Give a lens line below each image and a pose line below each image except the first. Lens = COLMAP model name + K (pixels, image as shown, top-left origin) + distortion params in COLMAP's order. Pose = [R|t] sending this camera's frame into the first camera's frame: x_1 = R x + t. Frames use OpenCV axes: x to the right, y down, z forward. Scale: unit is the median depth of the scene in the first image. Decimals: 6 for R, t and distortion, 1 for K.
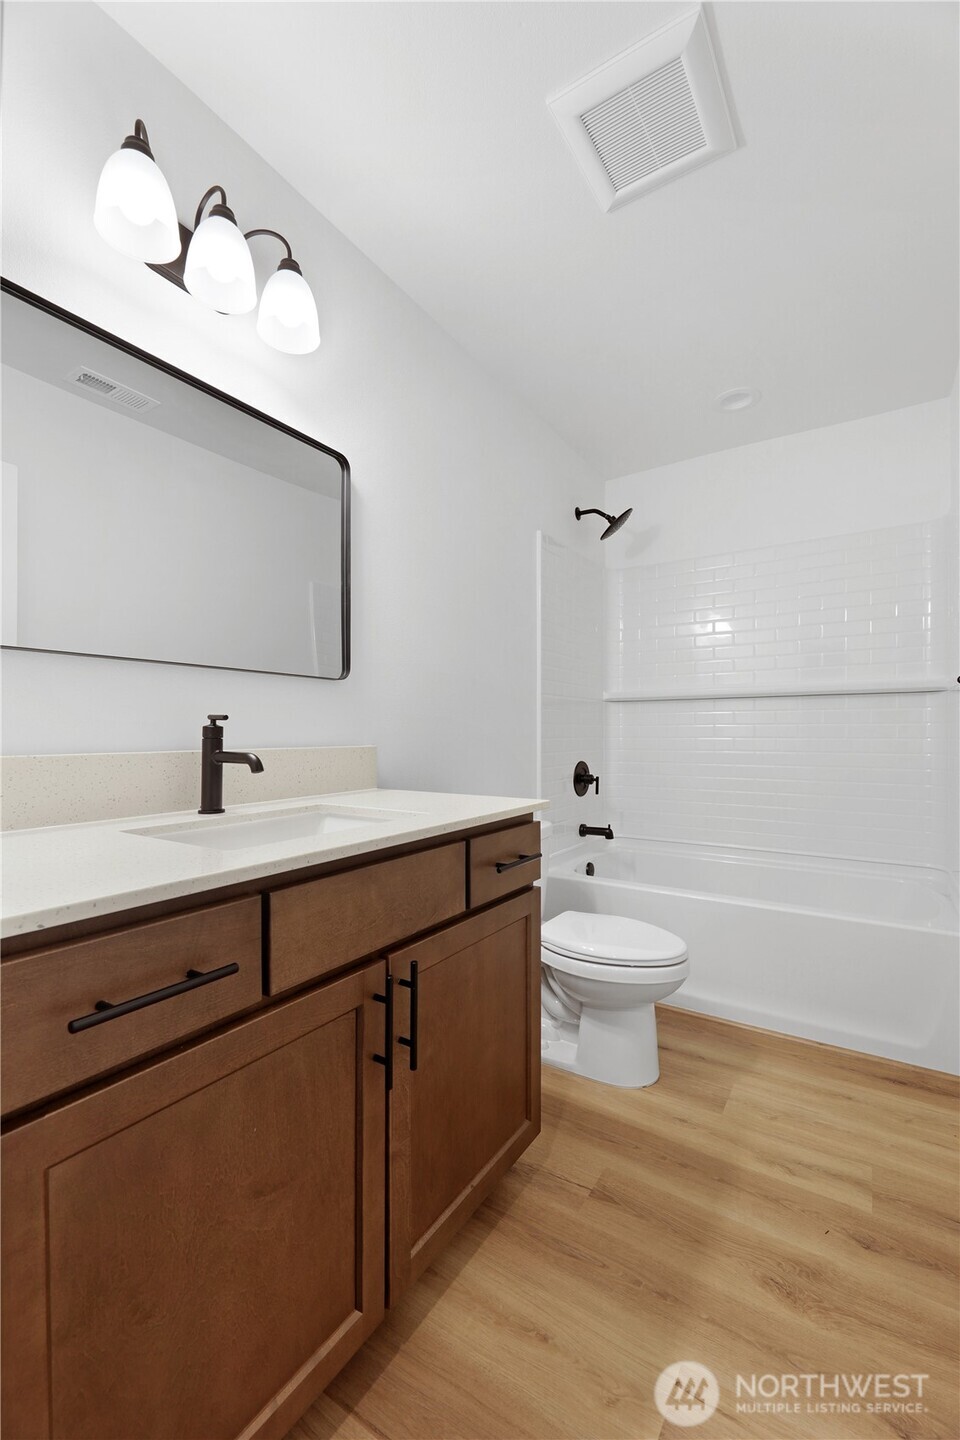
lens RADIAL K [[587.5, 0, 489.1], [0, 587.5, 718.1], [0, 0, 1]] dist [-0.028660, 0.000061]
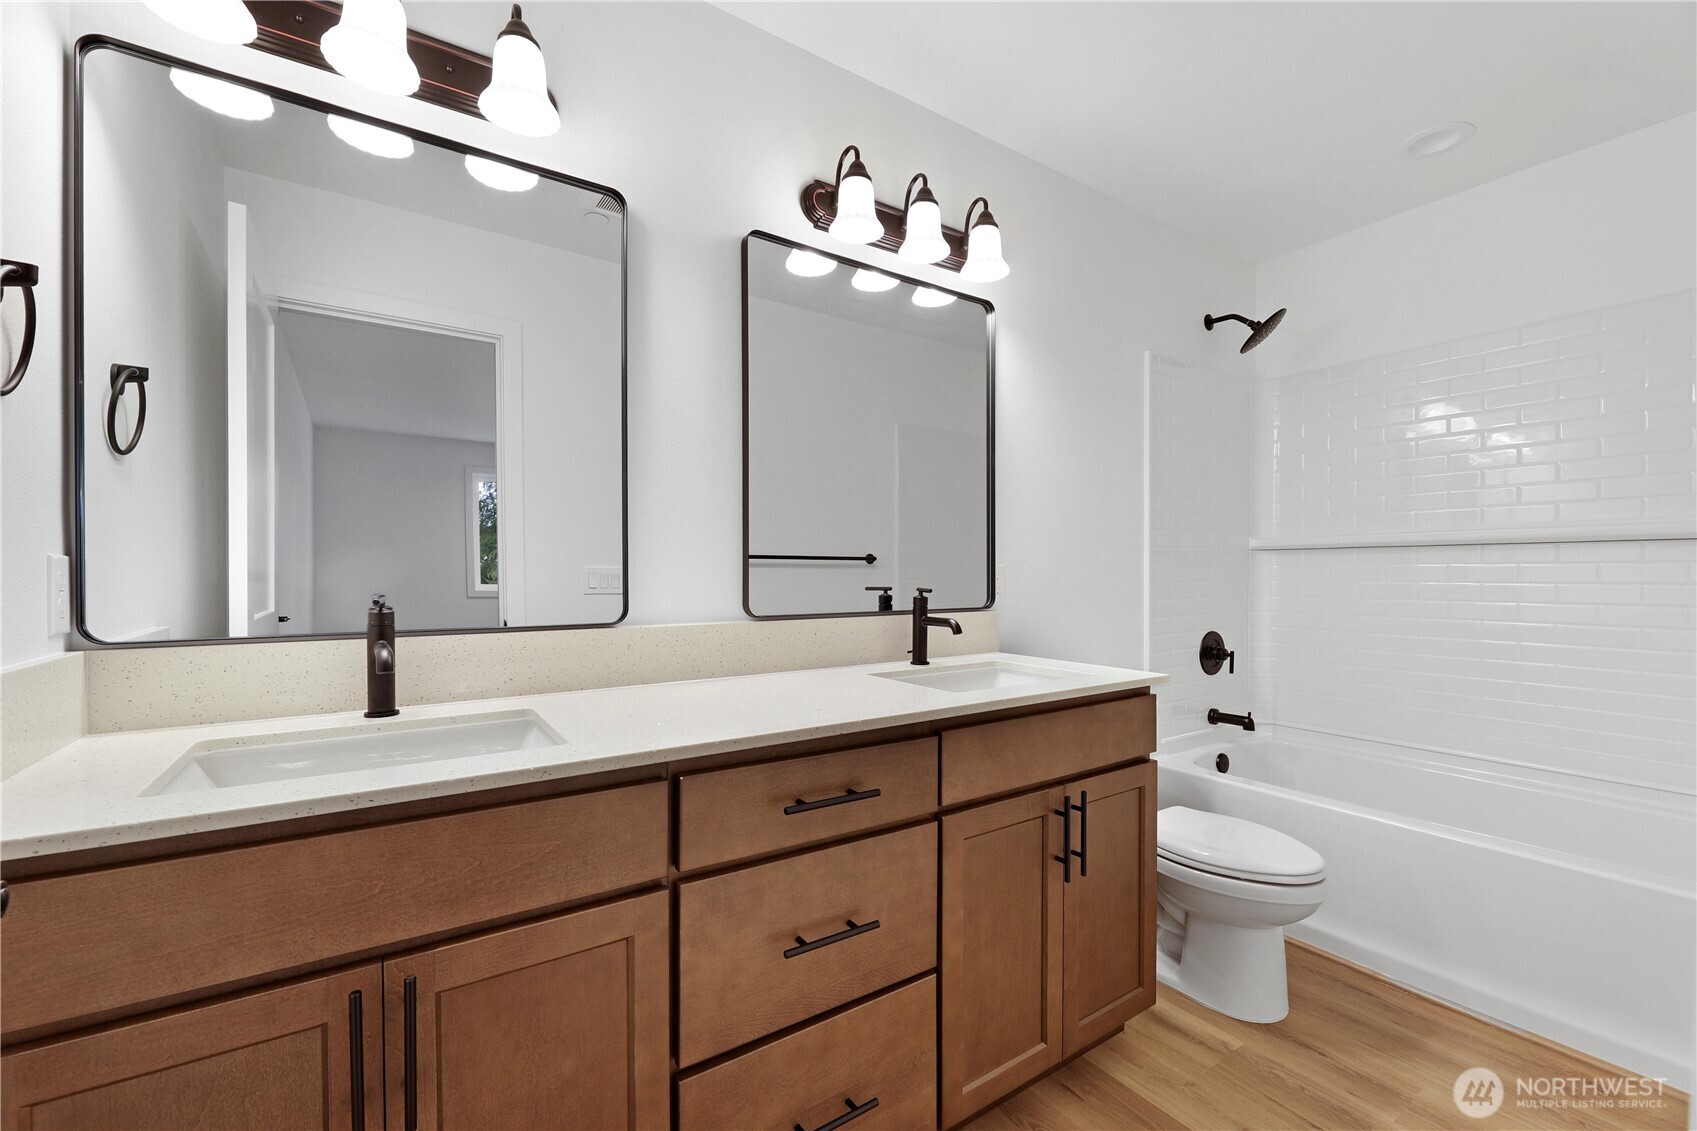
lens RADIAL K [[692.3, 0, 840.7], [0, 692.3, 567.0], [0, 0, 1]] dist [-0.028660, 0.000061]
pose [[0.944366, 0.013337, -0.328626, -0.133105], [-0.014908, 0.999886, -0.002259, -0.047592], [0.328559, 0.007032, 0.944457, -0.523734]]
